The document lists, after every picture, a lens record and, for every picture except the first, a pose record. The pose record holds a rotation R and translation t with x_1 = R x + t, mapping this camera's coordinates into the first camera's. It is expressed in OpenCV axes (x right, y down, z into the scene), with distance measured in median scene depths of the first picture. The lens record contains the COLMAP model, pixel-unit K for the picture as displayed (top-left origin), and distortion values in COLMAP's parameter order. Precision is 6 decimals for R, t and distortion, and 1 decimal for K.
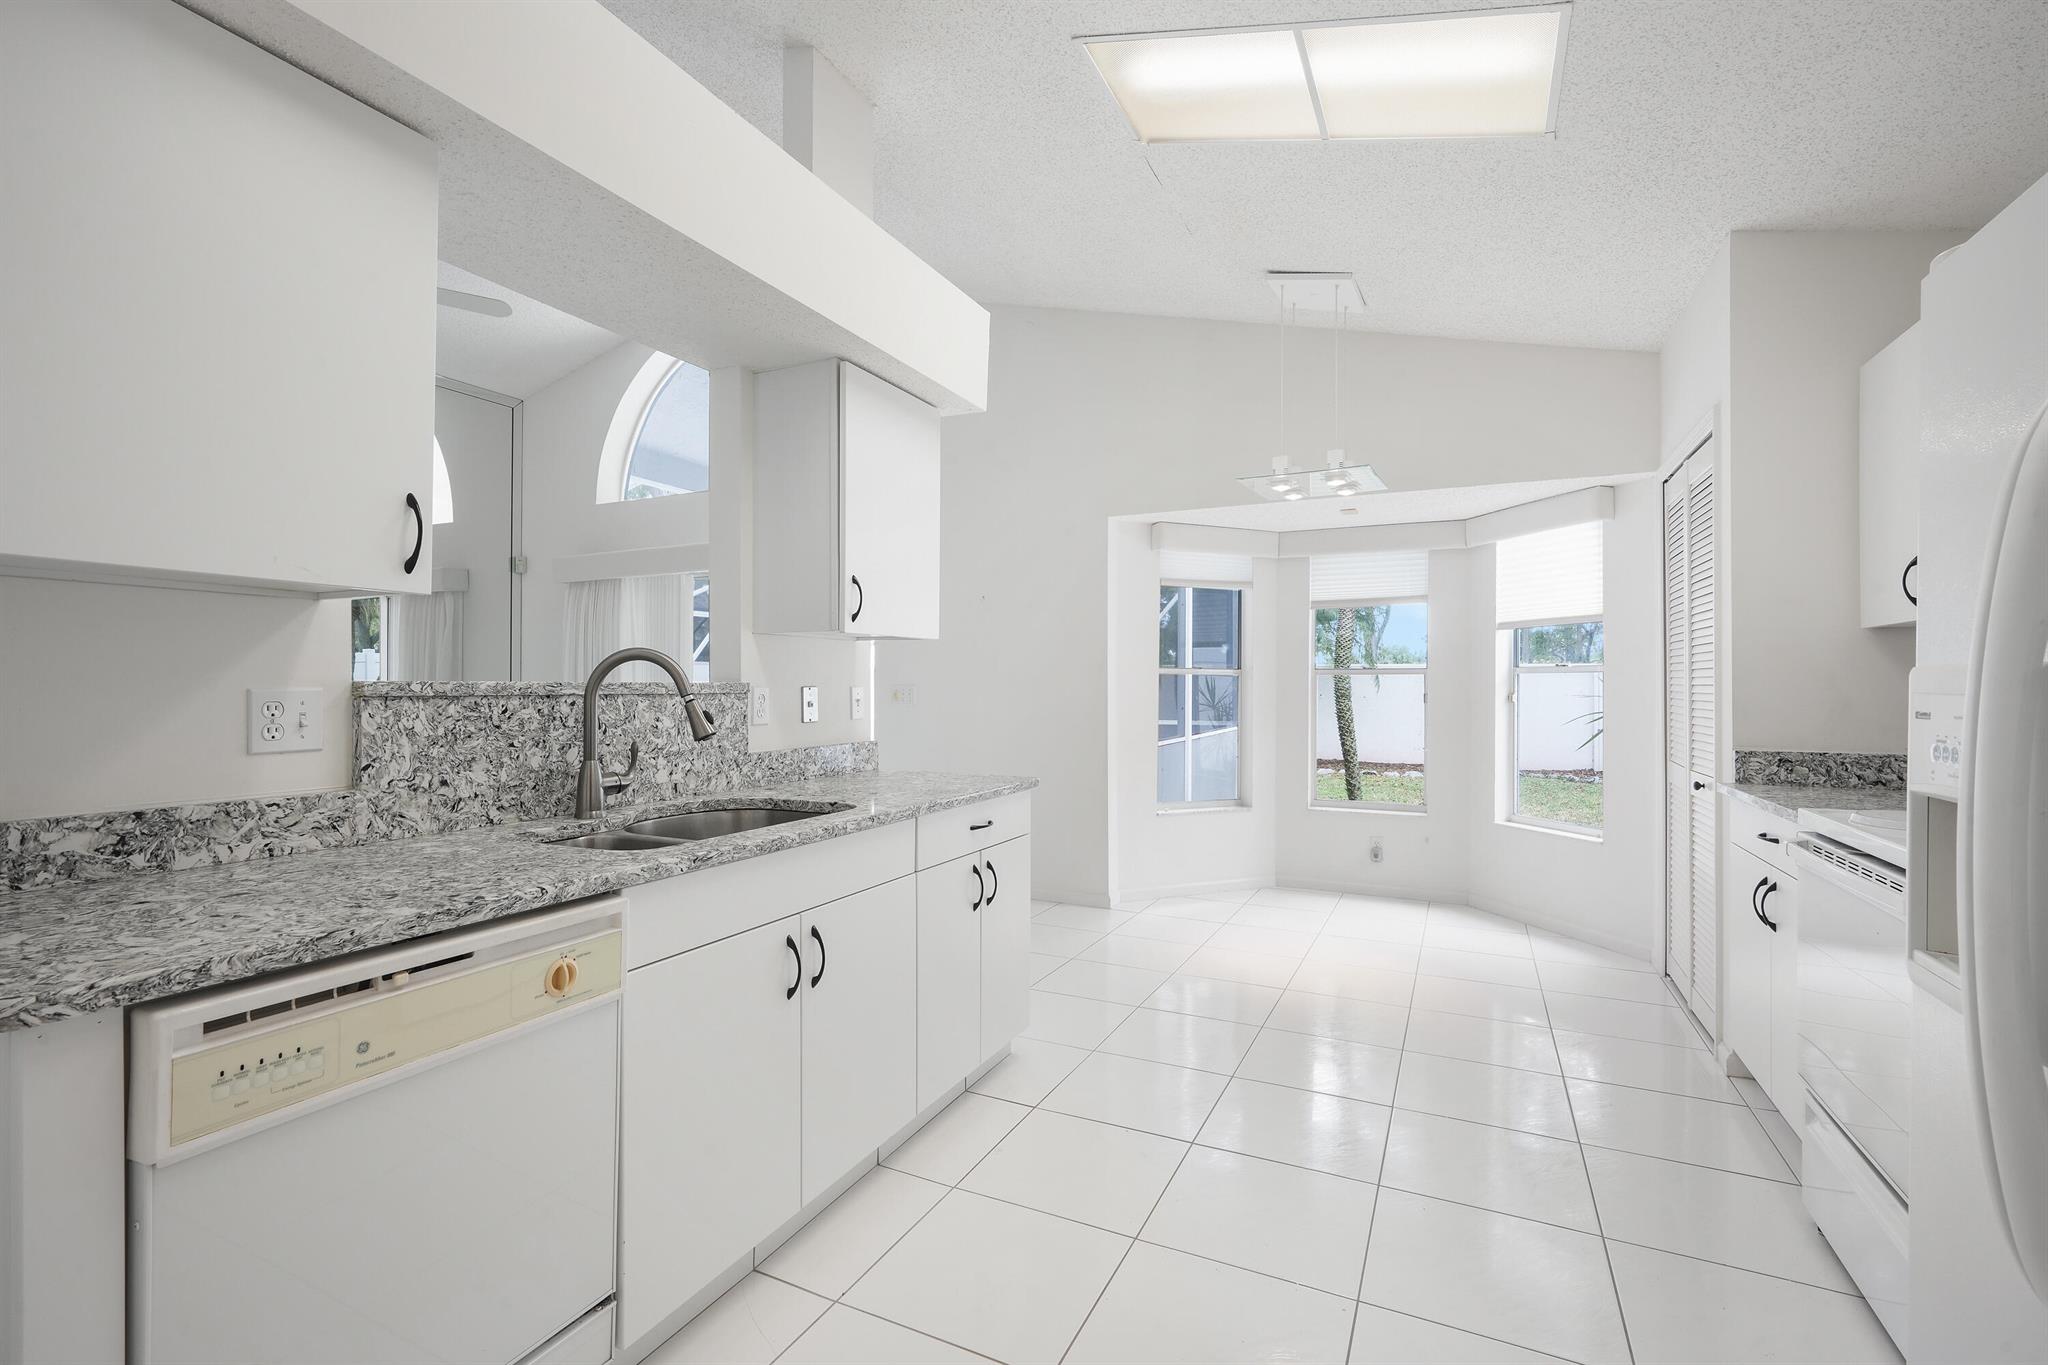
lens RADIAL K [[921.2, 0, 1014.6], [0, 921.2, 677.6], [0, 0, 1]] dist [-0.002150, 0.000744]
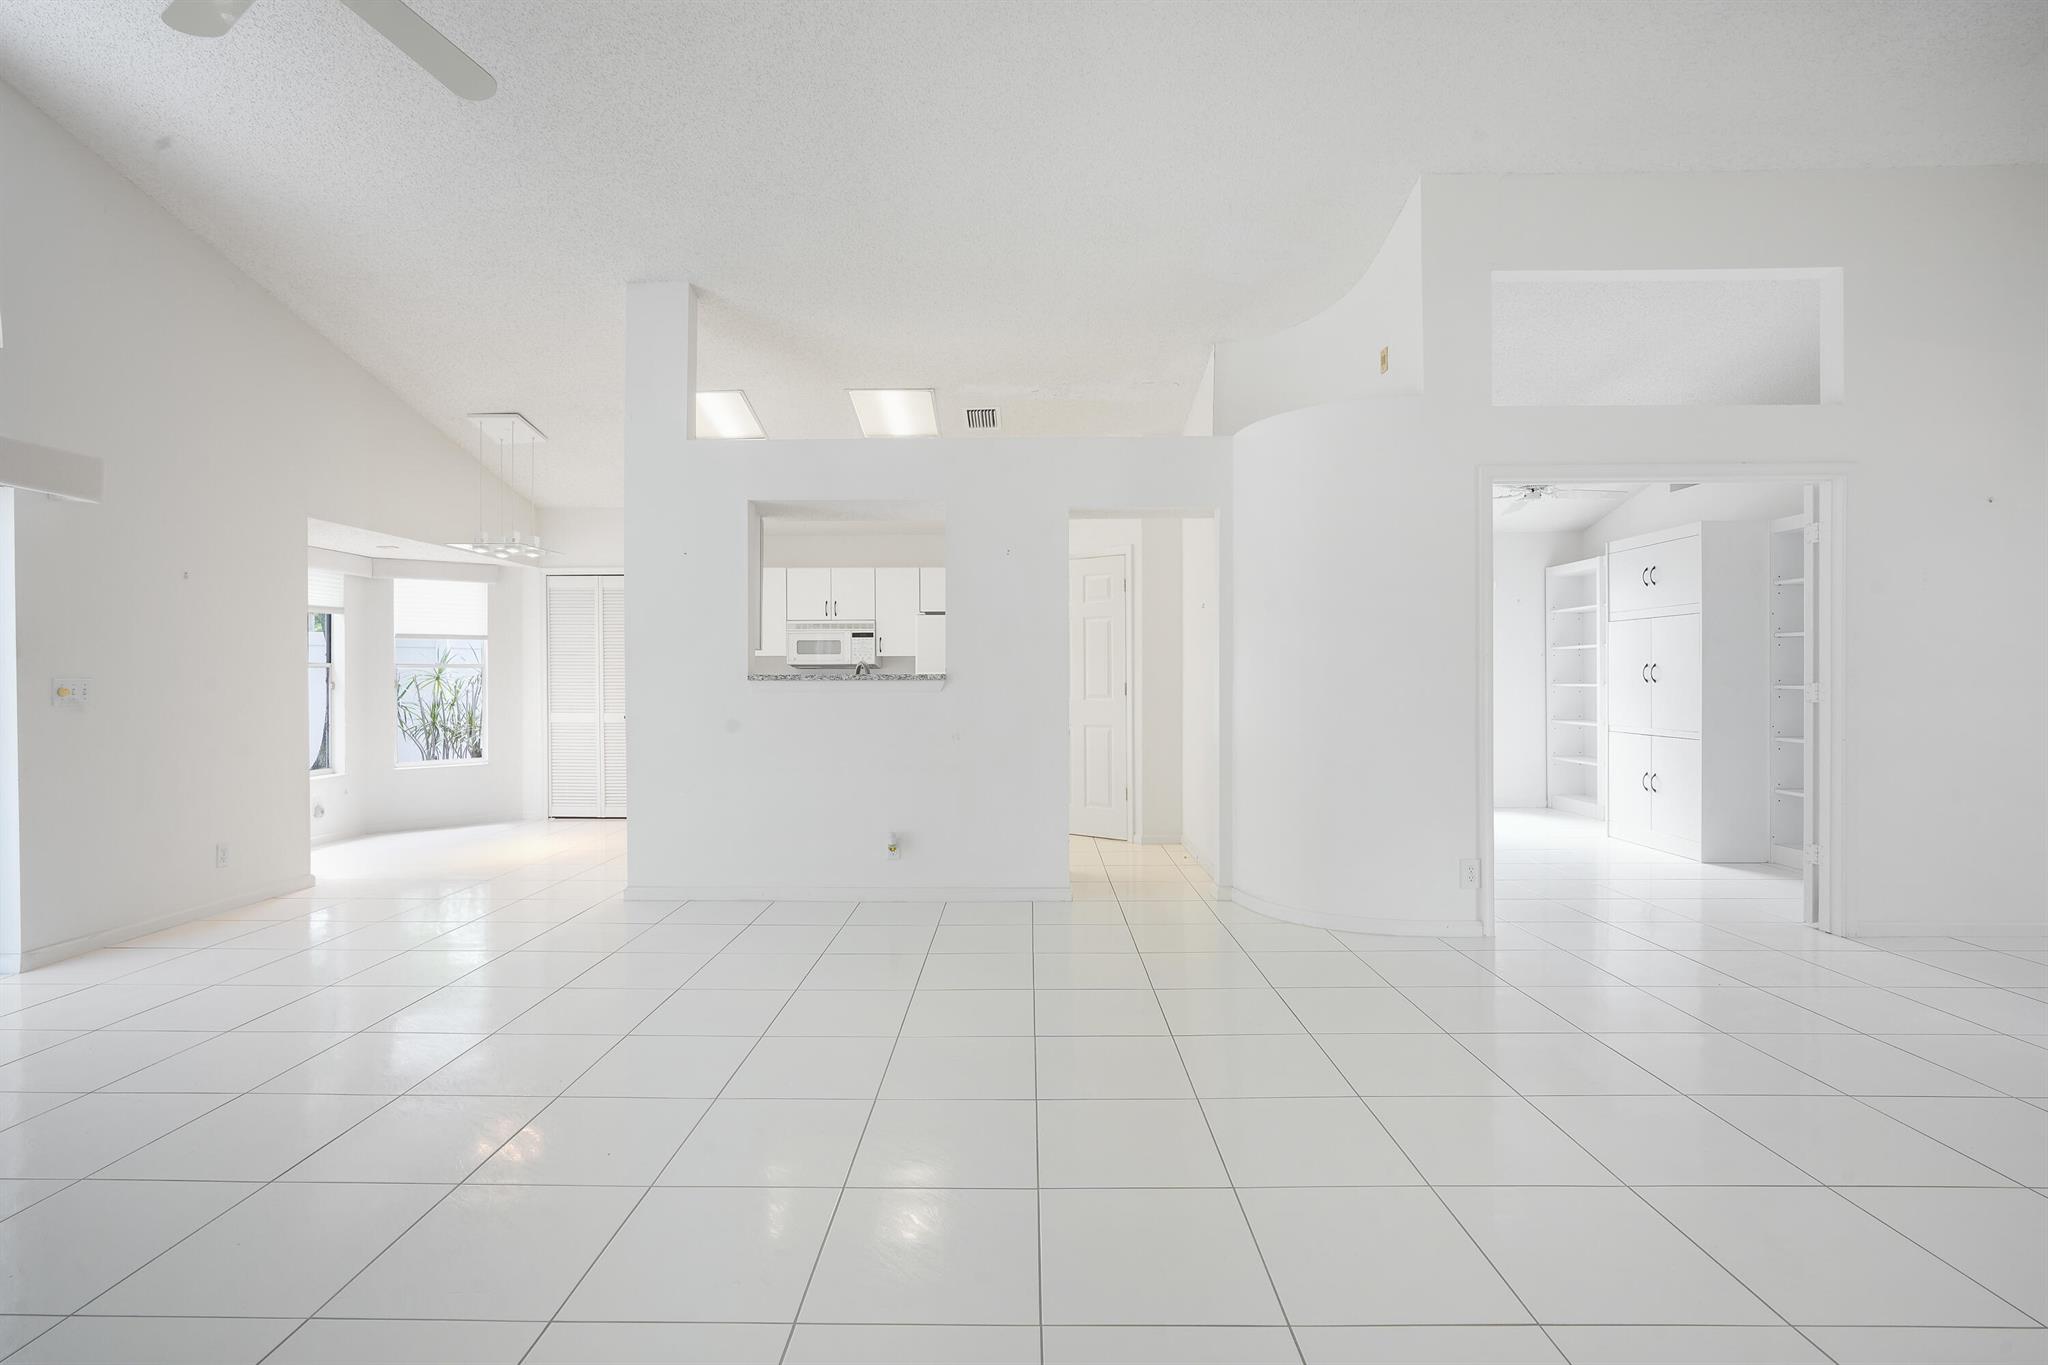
lens RADIAL K [[921.2, 0, 1014.6], [0, 921.2, 677.6], [0, 0, 1]] dist [-0.002150, 0.000744]
pose [[-0.426034, -0.004378, 0.904696, -2.140719], [-0.004922, 0.999985, 0.002521, 0.003142], [-0.904694, -0.003379, -0.426049, 1.267272]]
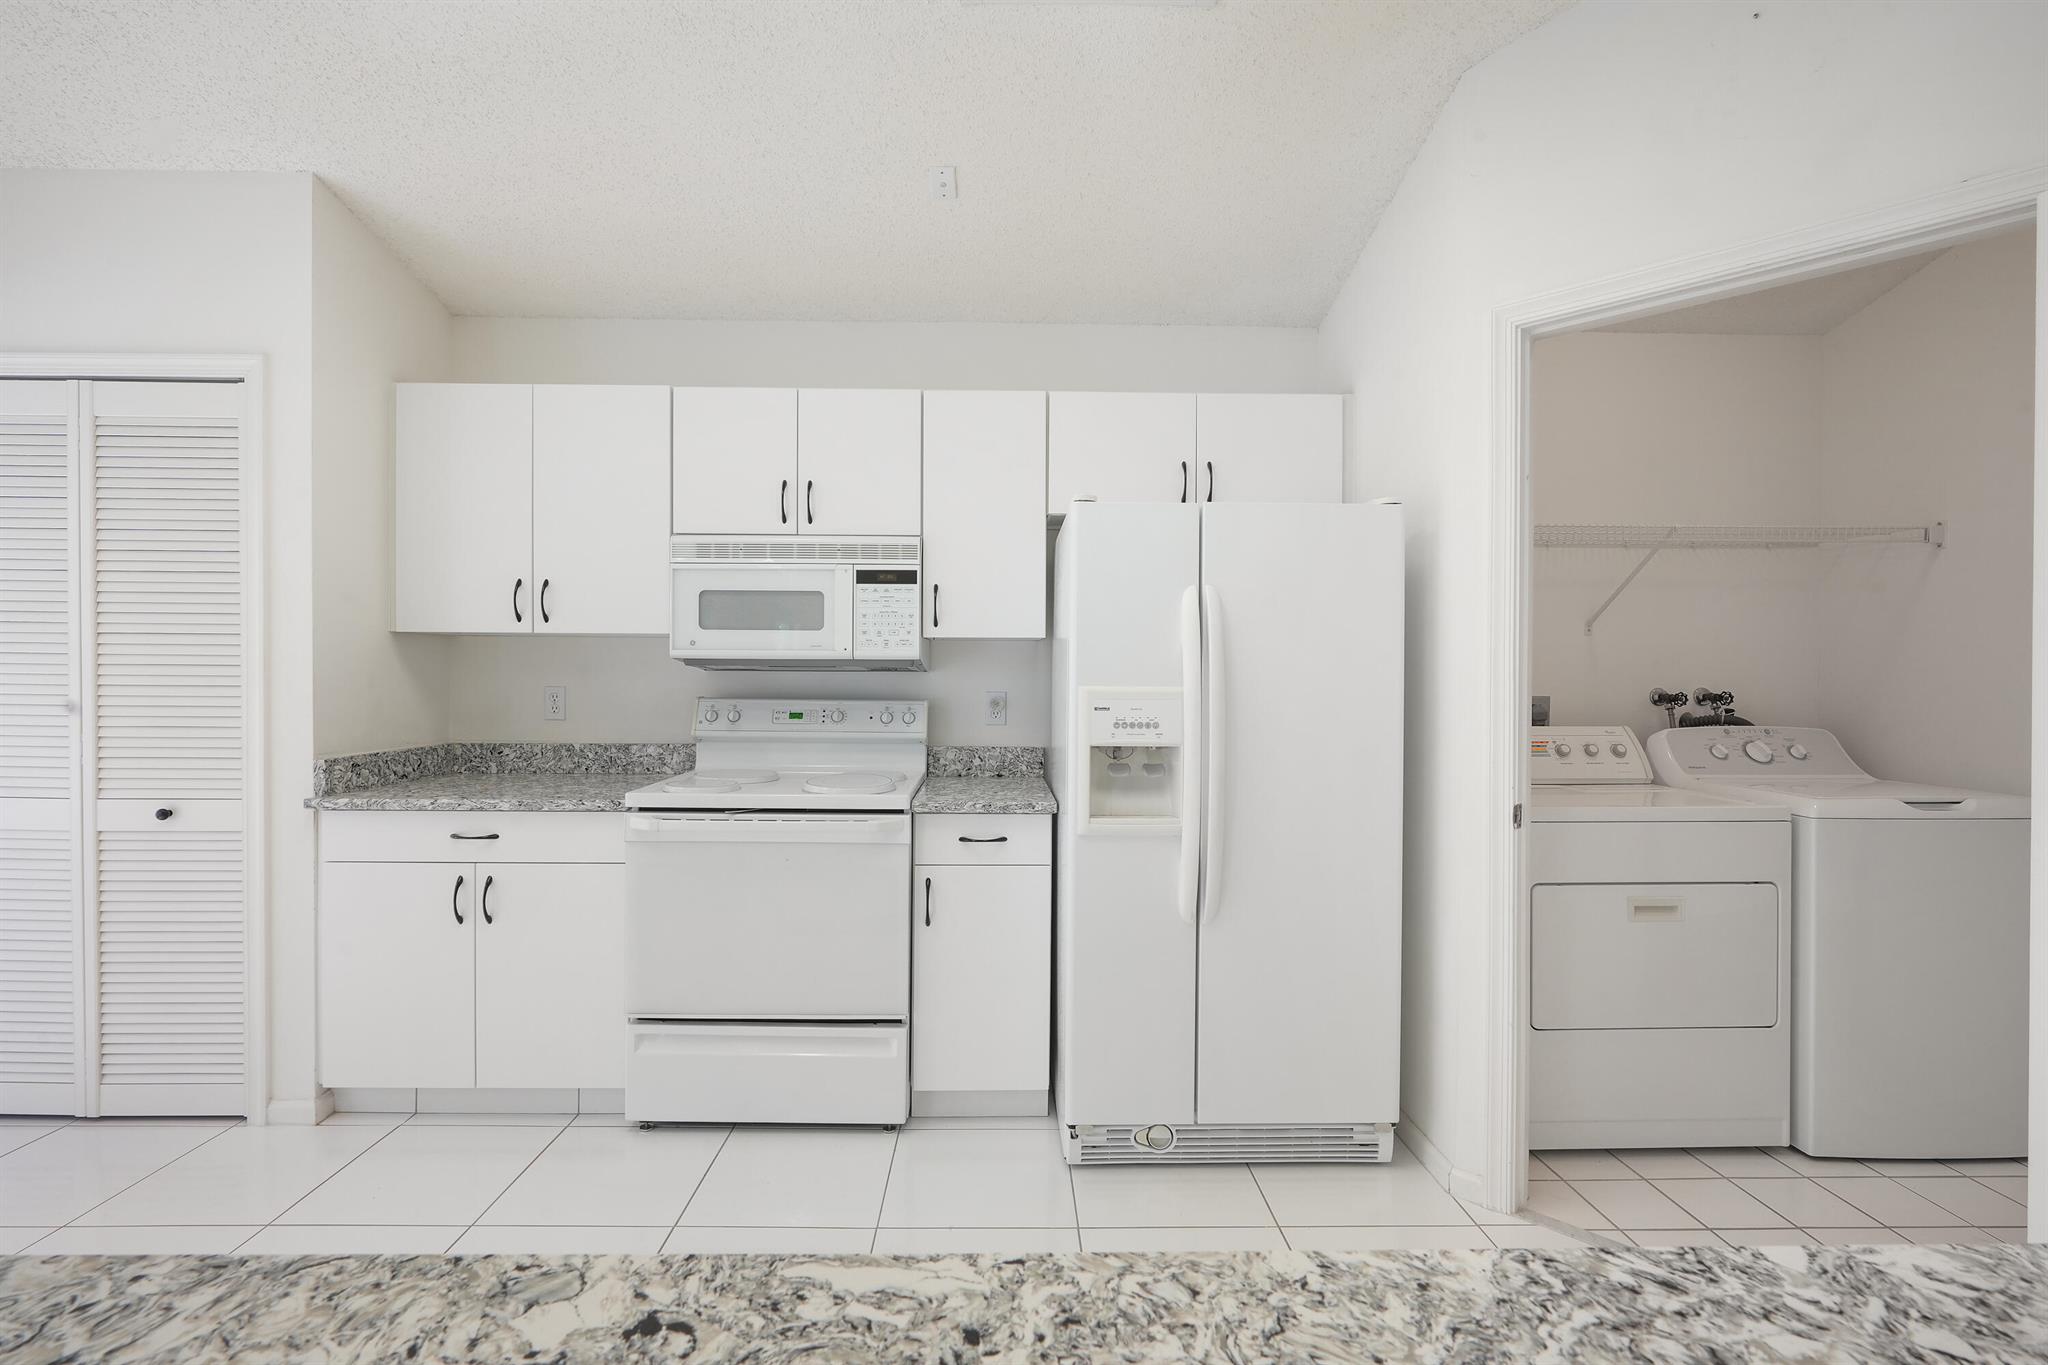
lens RADIAL K [[917.9, 0, 1008.9], [0, 917.9, 682.7], [0, 0, 1]] dist [-0.012676, 0.007205]
pose [[-0.451958, -0.011539, 0.891965, -0.317815], [-0.015308, 0.999869, 0.005178, -0.010976], [-0.891908, -0.011314, -0.452075, 0.811153]]
